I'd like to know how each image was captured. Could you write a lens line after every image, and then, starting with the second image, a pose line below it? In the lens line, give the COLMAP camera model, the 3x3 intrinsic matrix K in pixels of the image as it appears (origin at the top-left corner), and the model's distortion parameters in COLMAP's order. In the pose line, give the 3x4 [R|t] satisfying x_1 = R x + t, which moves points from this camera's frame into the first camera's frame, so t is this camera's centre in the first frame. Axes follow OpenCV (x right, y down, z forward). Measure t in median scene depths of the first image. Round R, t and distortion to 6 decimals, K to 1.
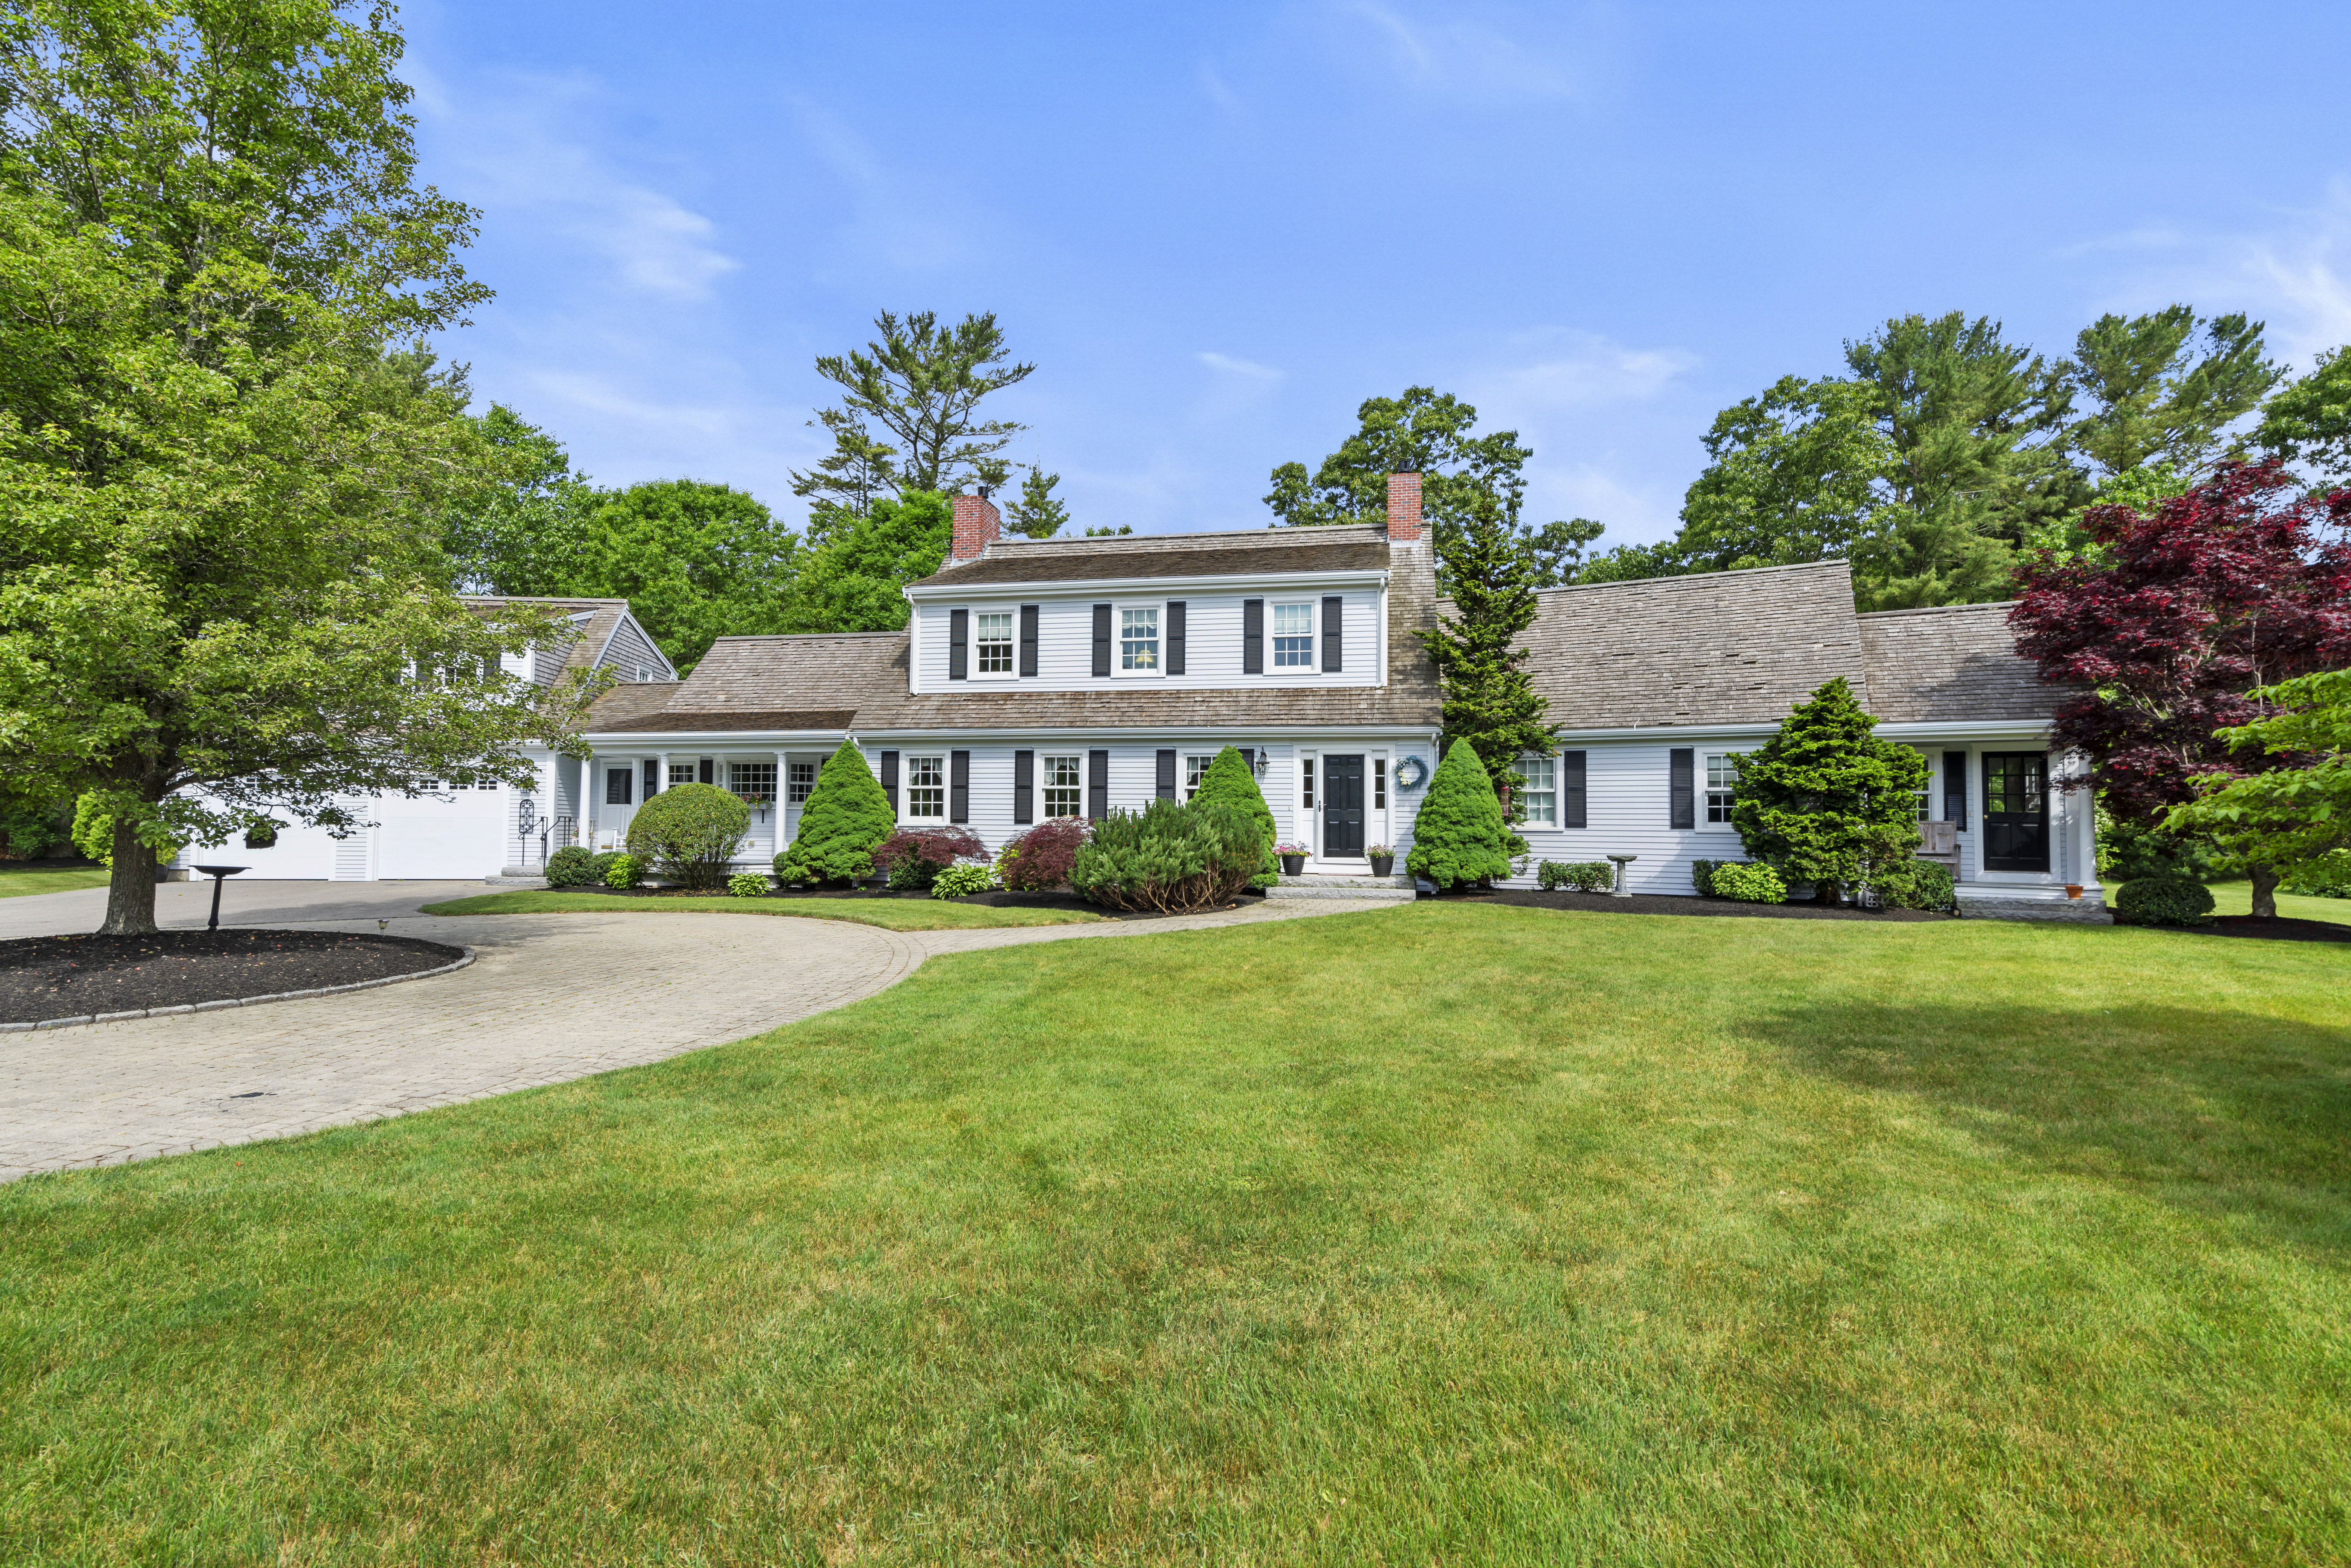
lens RADIAL K [[1074.0, 0, 1181.1], [0, 1074.0, 788.2], [0, 0, 1]] dist [-0.009122, 0.003794]
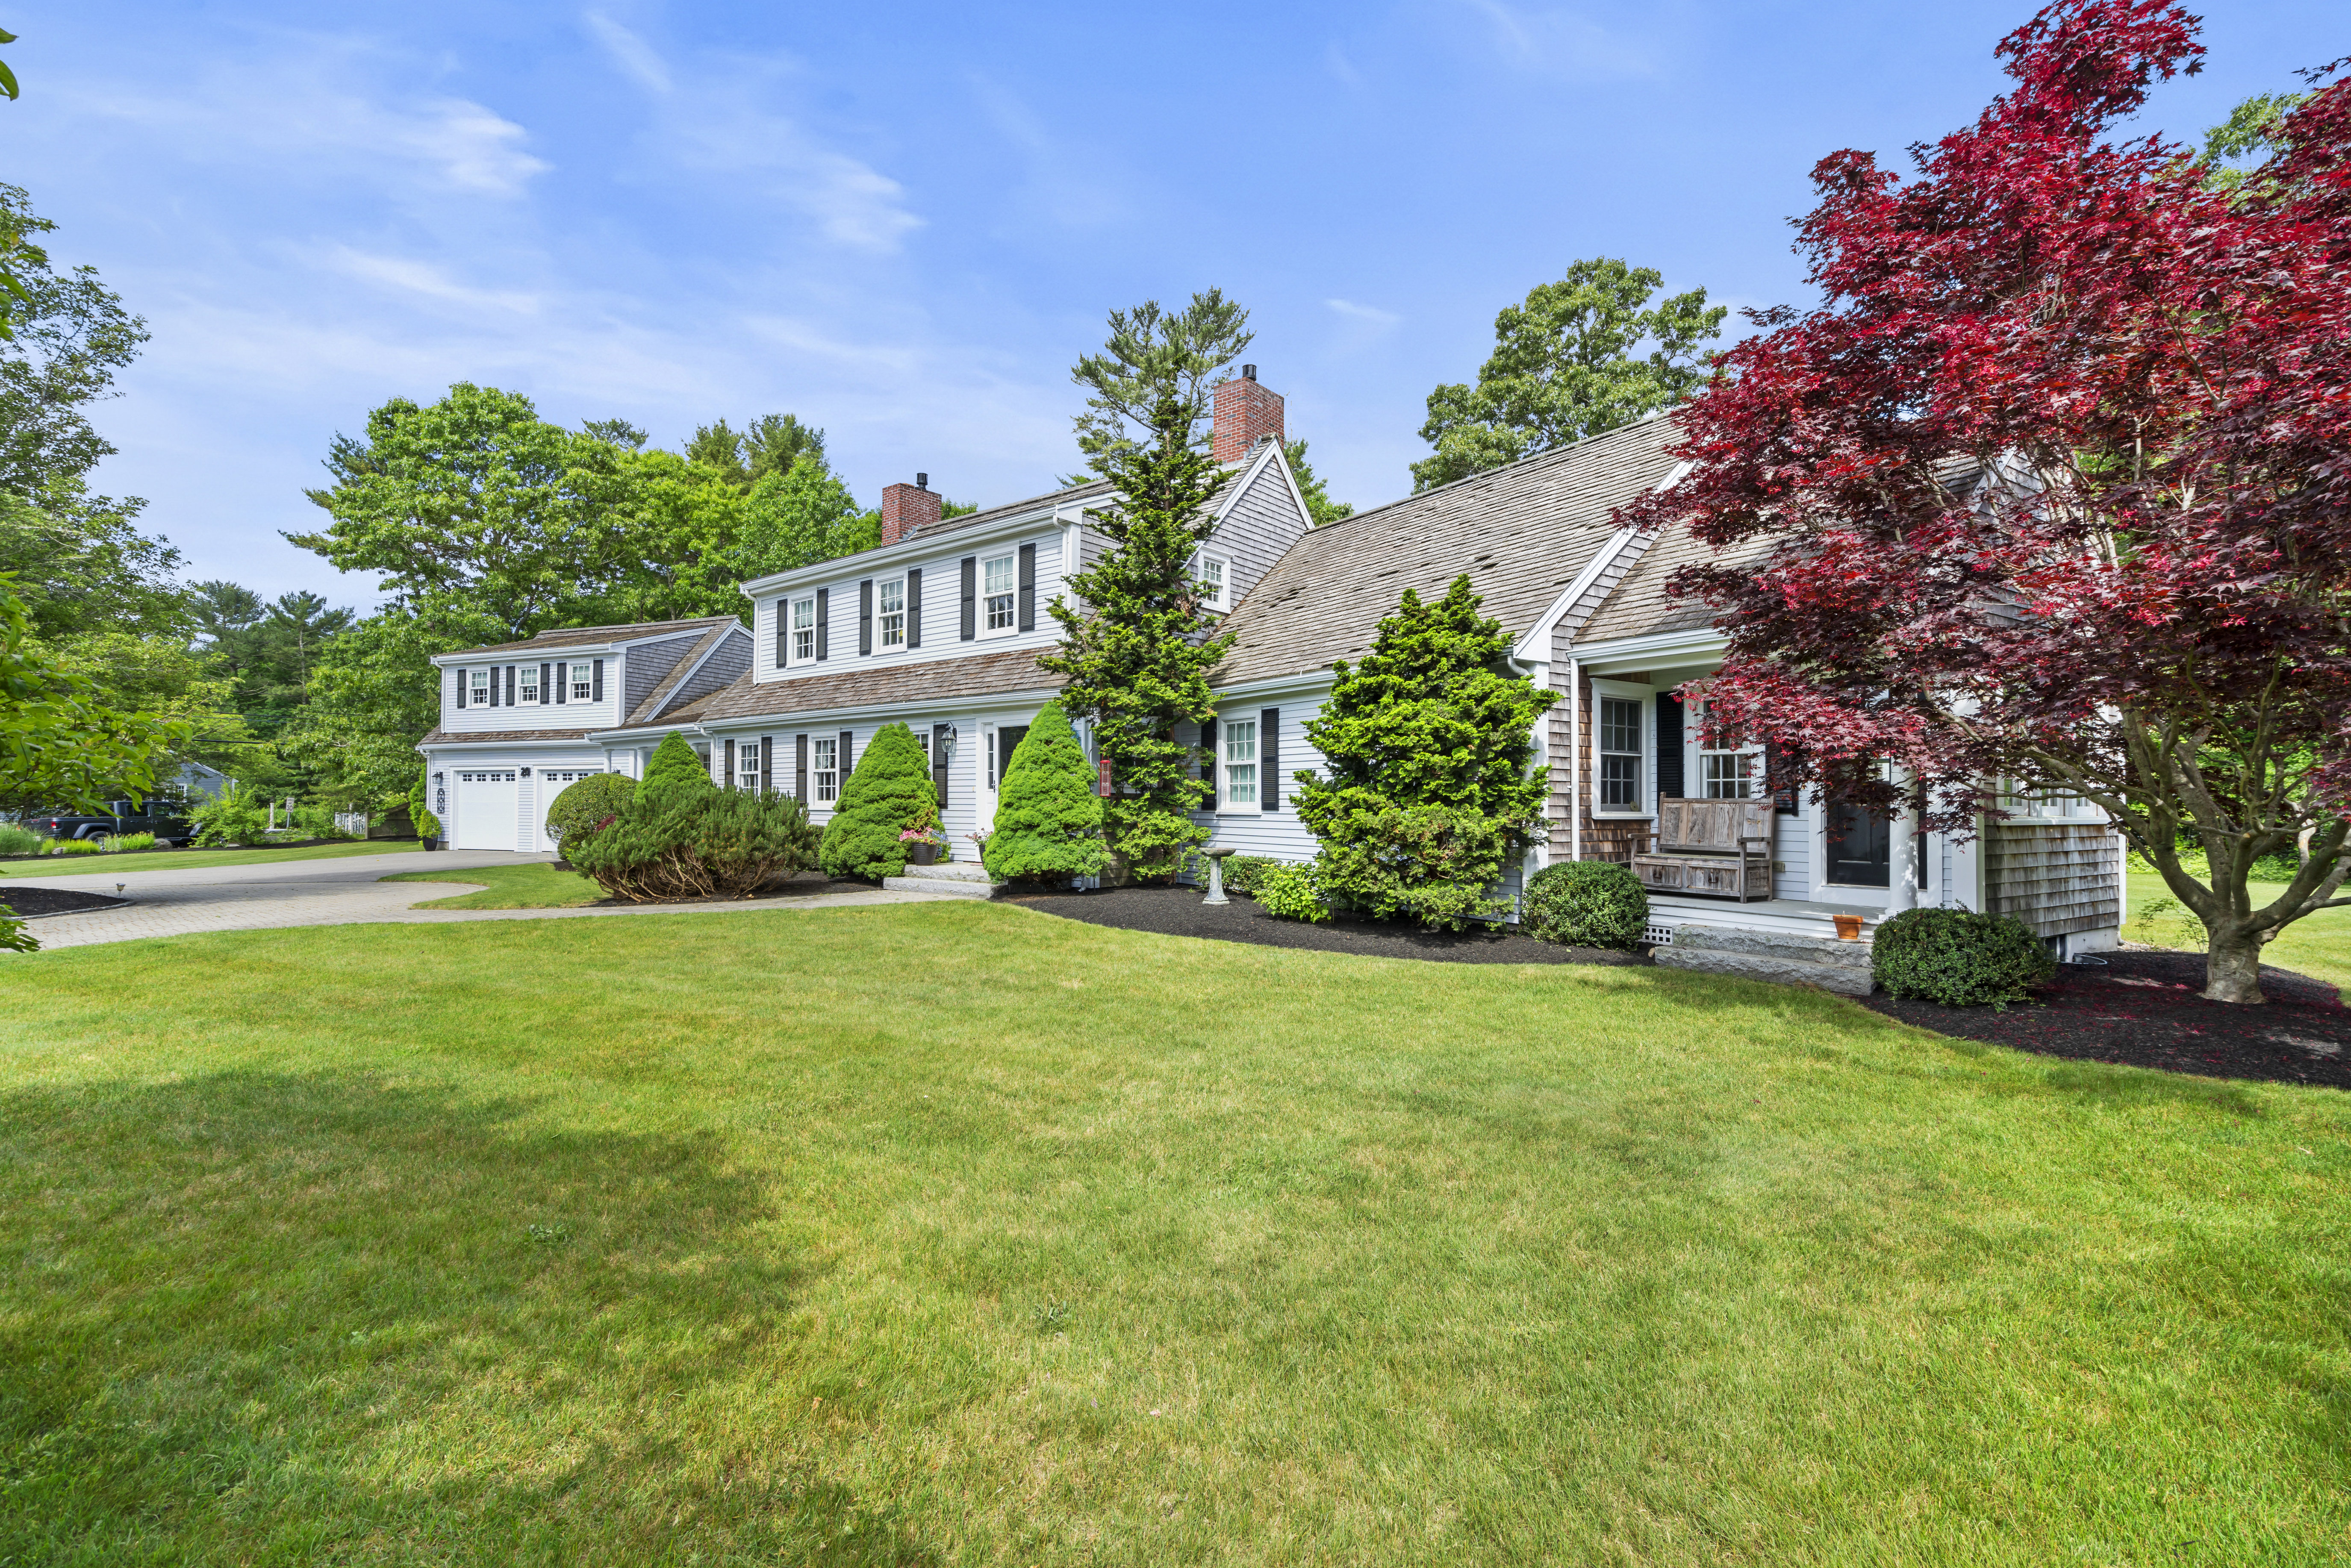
lens RADIAL K [[1074.0, 0, 1182.5], [0, 1074.0, 777.4], [0, 0, 1]] dist [-0.009122, 0.003794]
pose [[0.881024, -0.016673, -0.472777, 0.650278], [0.019673, 0.999805, 0.001401, 0.010432], [0.472662, -0.010536, 0.881181, 0.289466]]
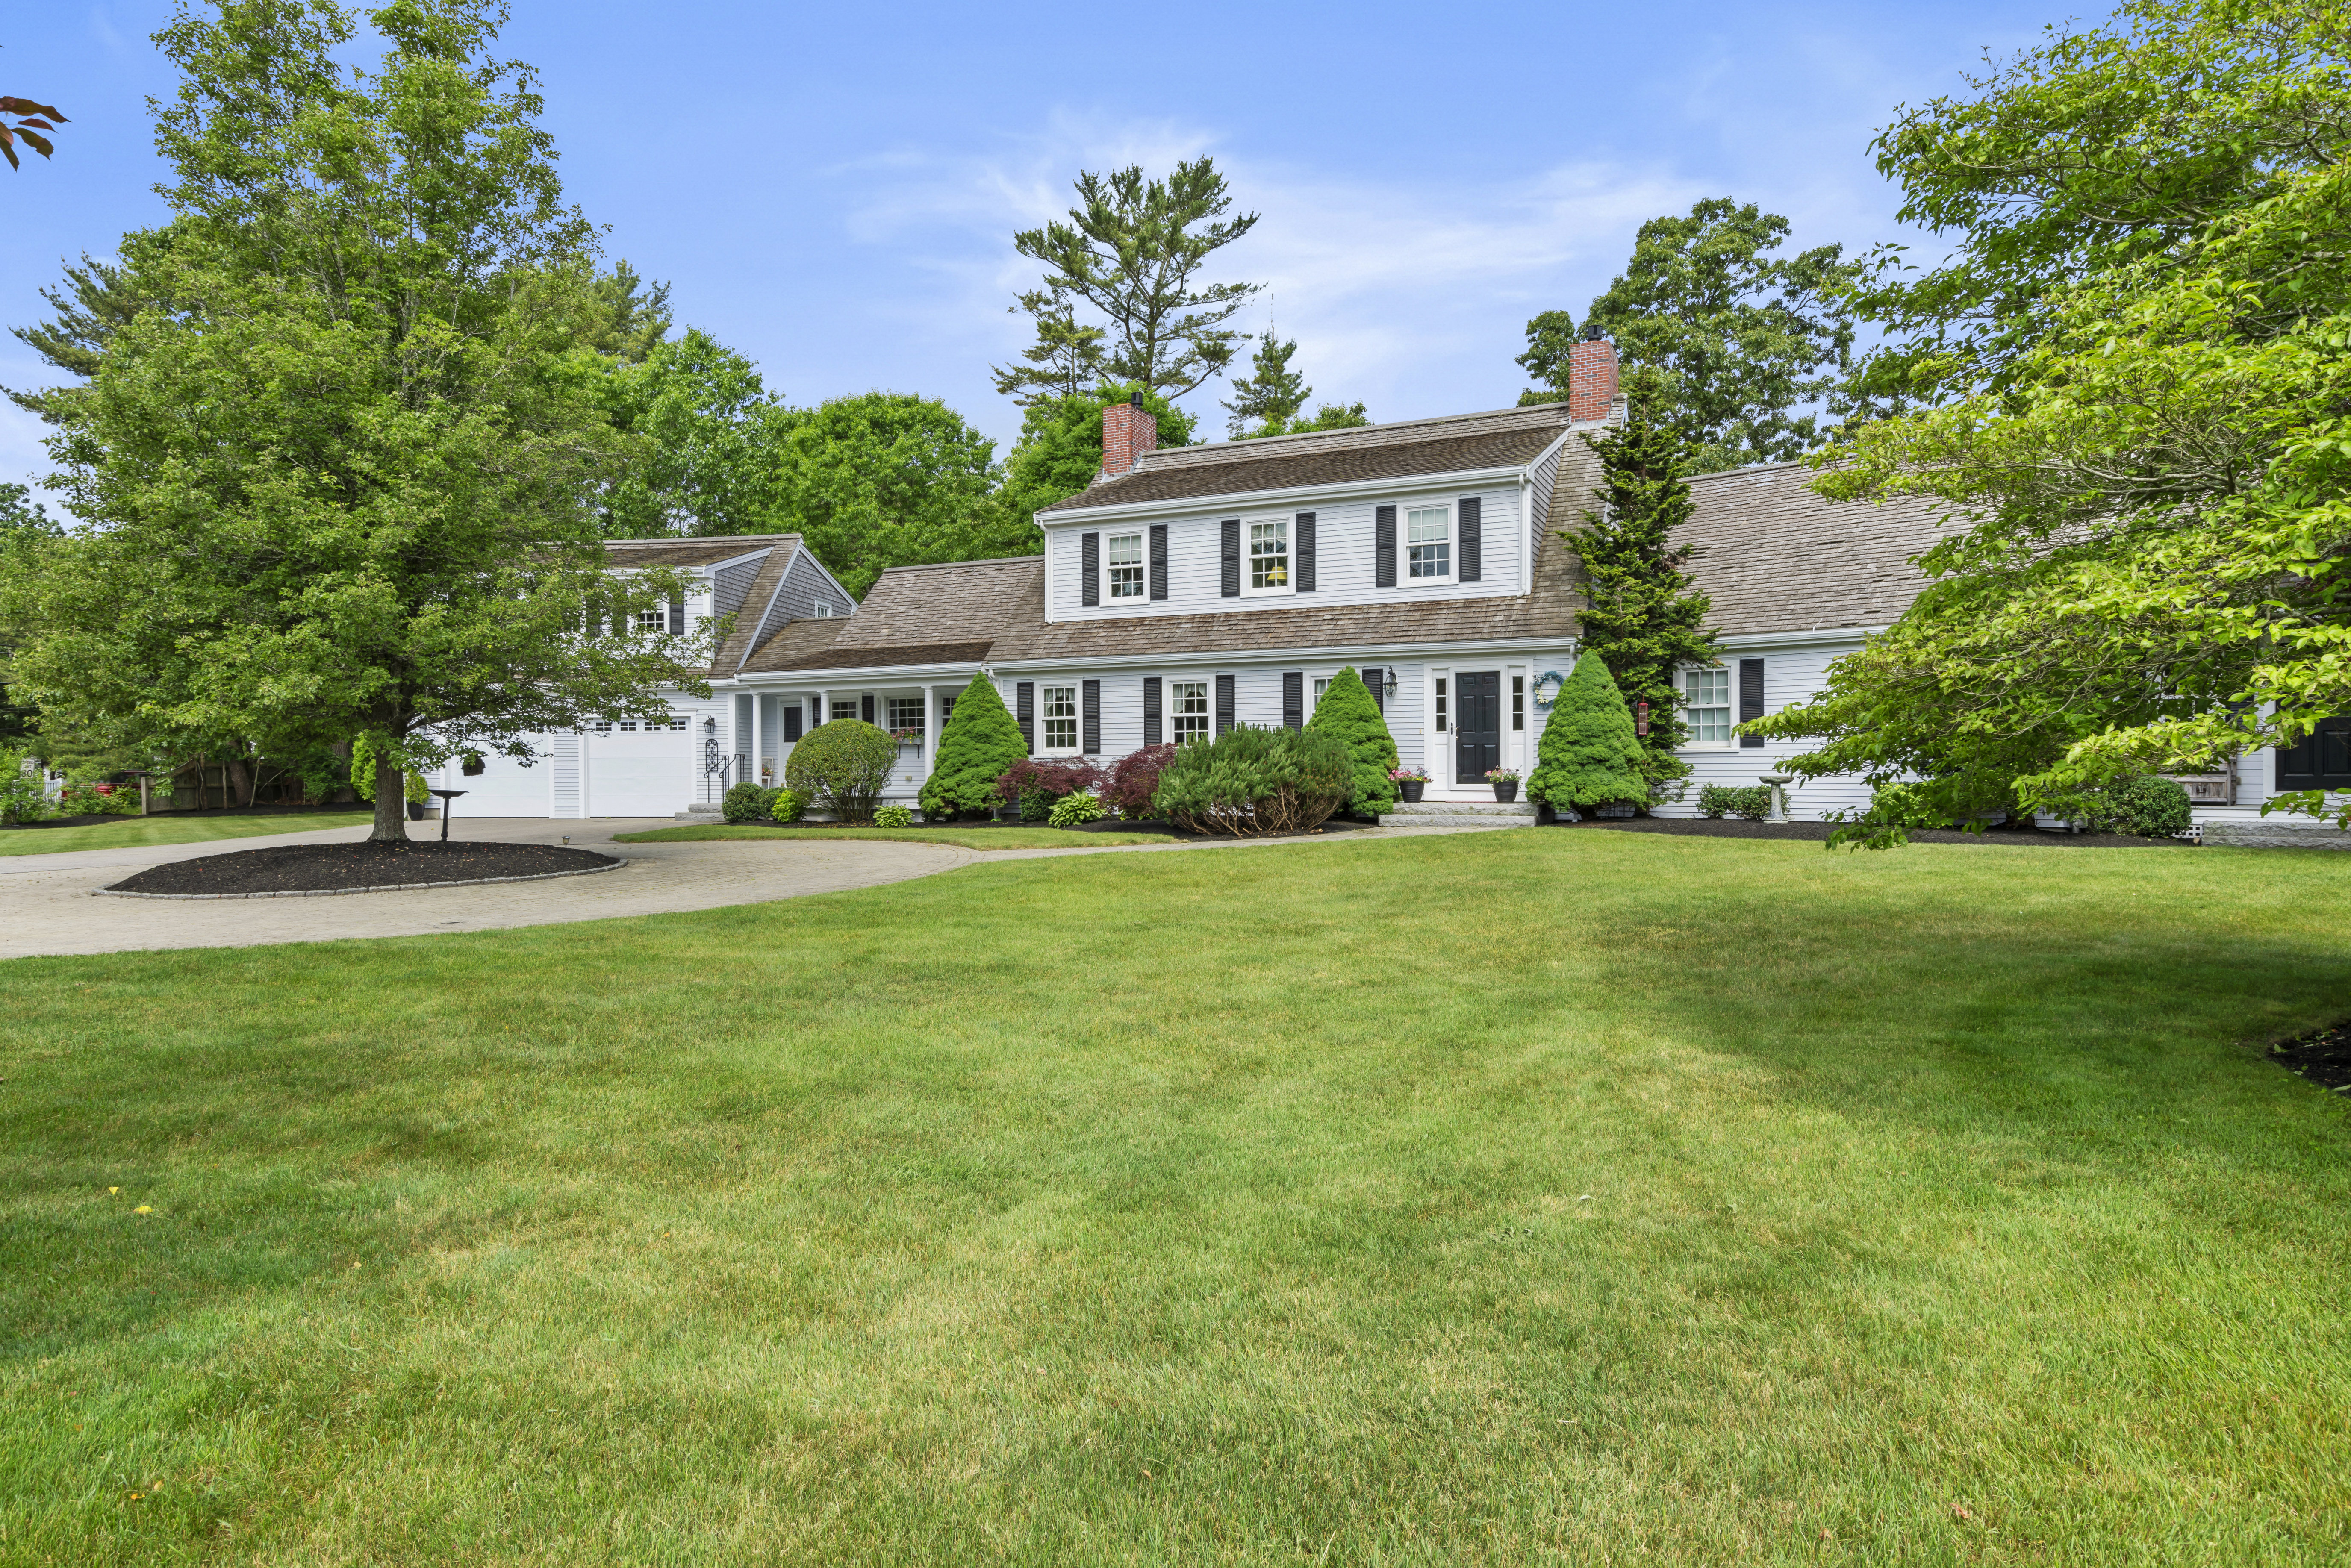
lens RADIAL K [[1371.5, 0, 1183.9], [0, 1371.5, 787.2], [0, 0, 1]] dist [0.006018, -0.004579]
pose [[0.966685, -0.009121, -0.255807, 0.199327], [0.021470, 0.998732, 0.045526, 0.007968], [0.255068, -0.049502, 0.965655, -0.192449]]
